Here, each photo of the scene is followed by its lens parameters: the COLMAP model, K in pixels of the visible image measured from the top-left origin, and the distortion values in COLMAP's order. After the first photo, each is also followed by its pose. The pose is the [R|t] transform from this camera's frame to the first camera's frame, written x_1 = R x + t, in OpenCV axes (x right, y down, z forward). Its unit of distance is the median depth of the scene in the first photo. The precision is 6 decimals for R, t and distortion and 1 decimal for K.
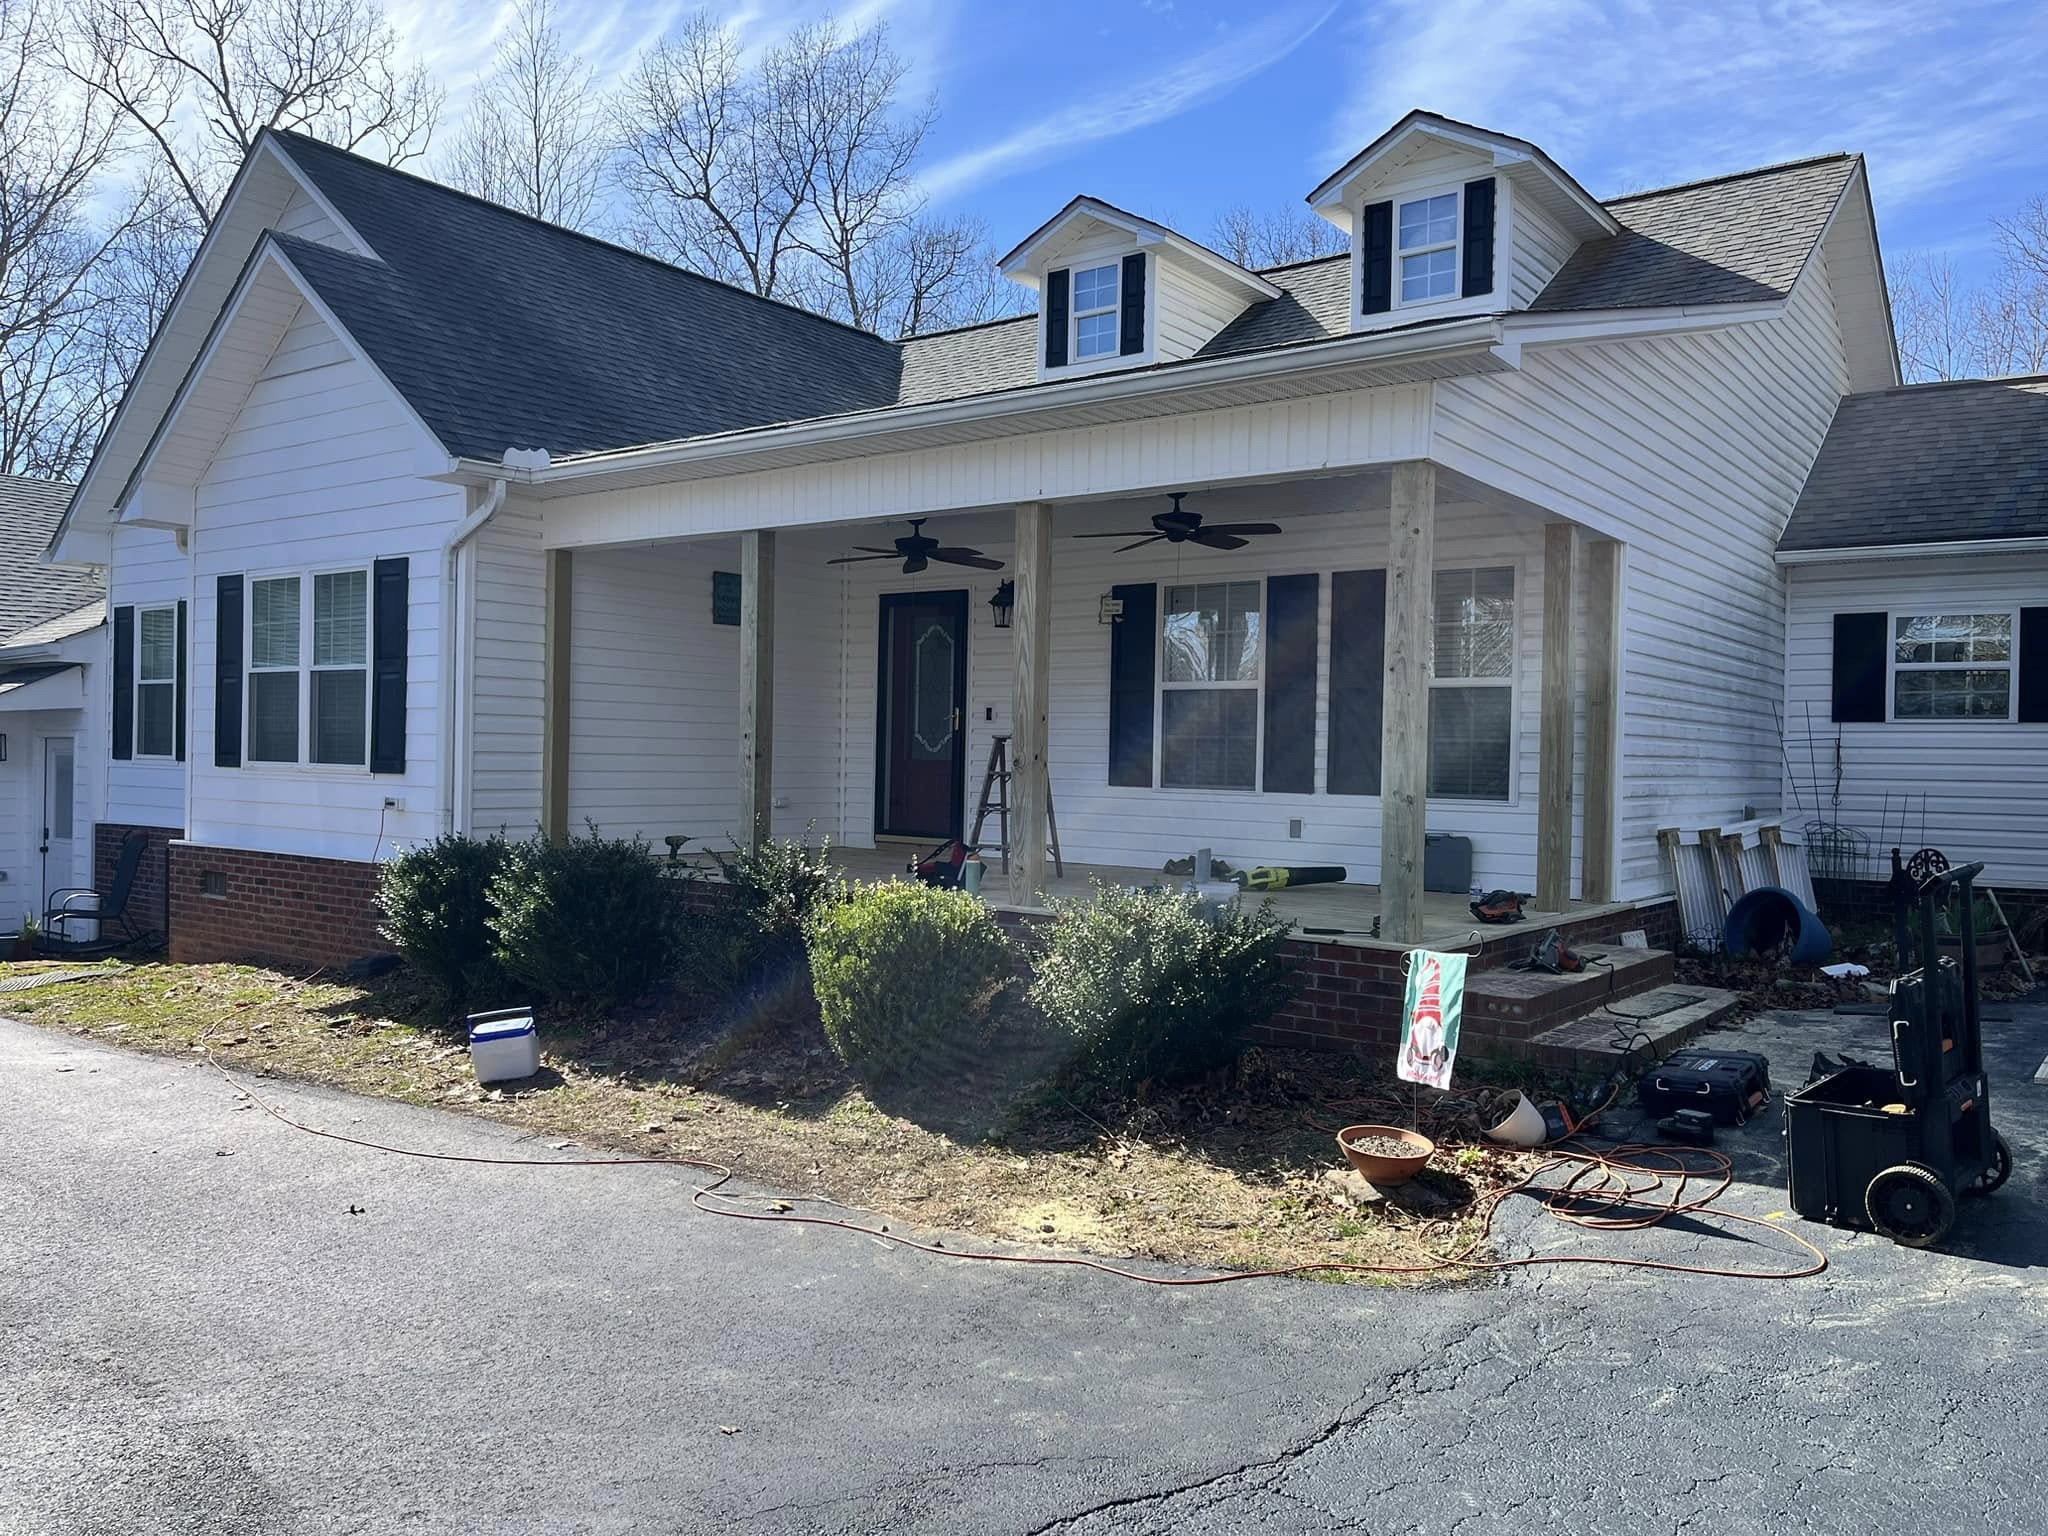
lens RADIAL K [[1529.6, 0, 1024.0], [0, 1529.6, 768.0], [0, 0, 1]] dist [0.031235, 0.000700]
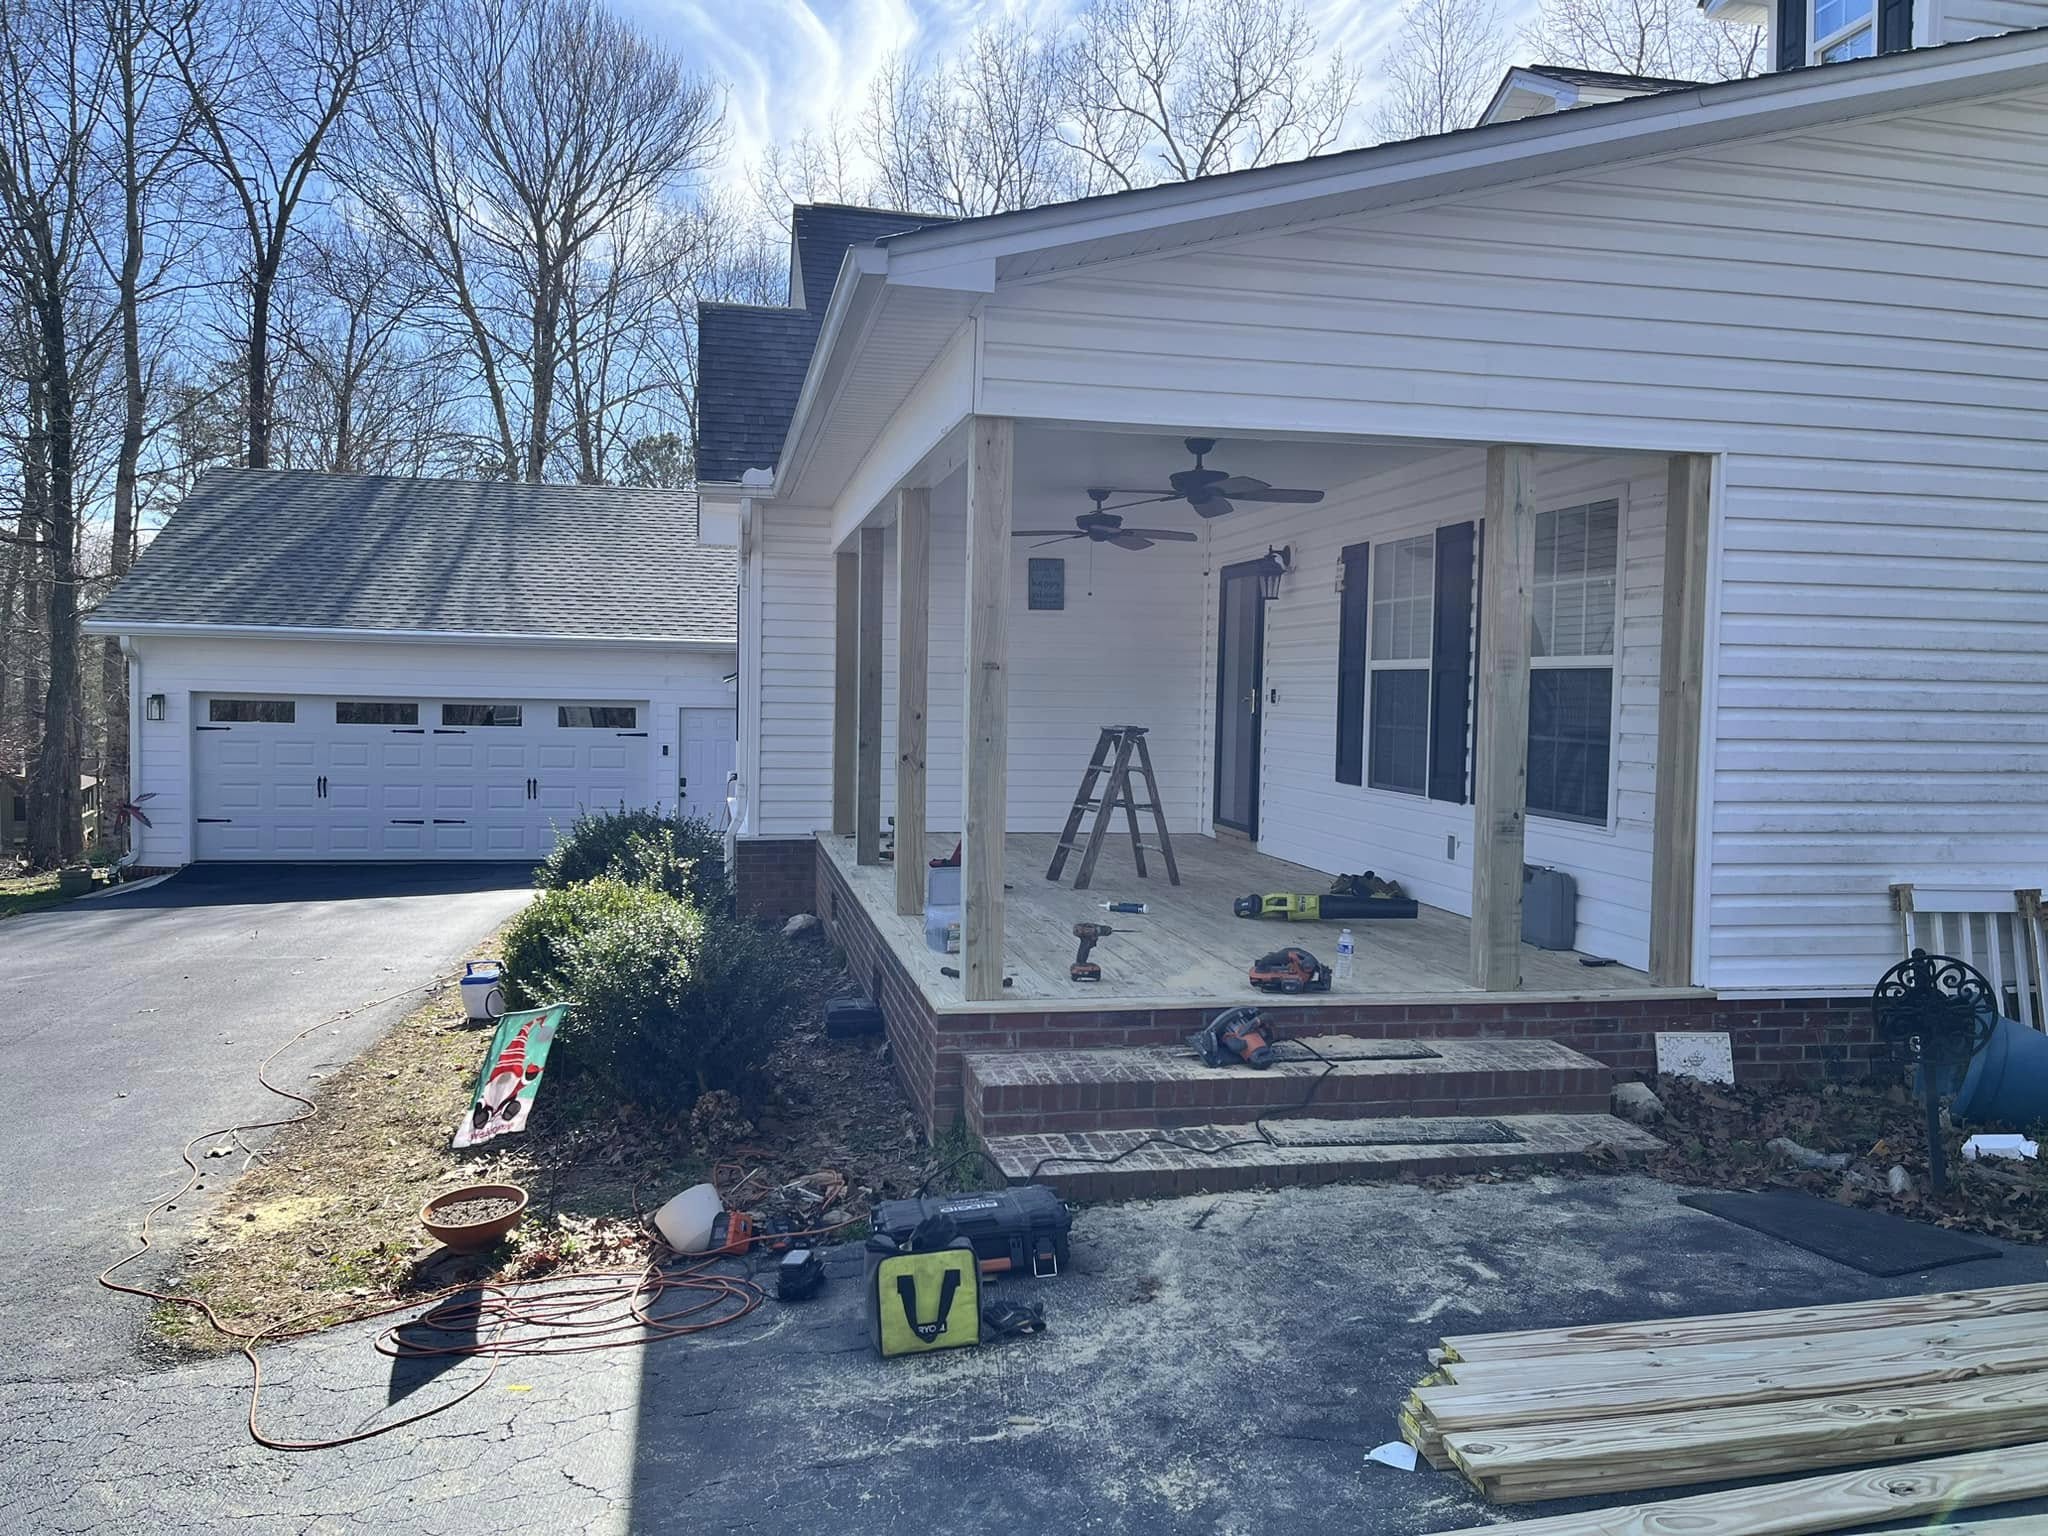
lens RADIAL K [[1529.6, 0, 1024.0], [0, 1529.6, 768.0], [0, 0, 1]] dist [0.031235, 0.000700]
pose [[0.760719, 0.029318, -0.648418, 0.566061], [-0.010699, 0.999410, 0.032636, -0.027207], [0.648993, -0.017889, 0.760584, 0.272570]]
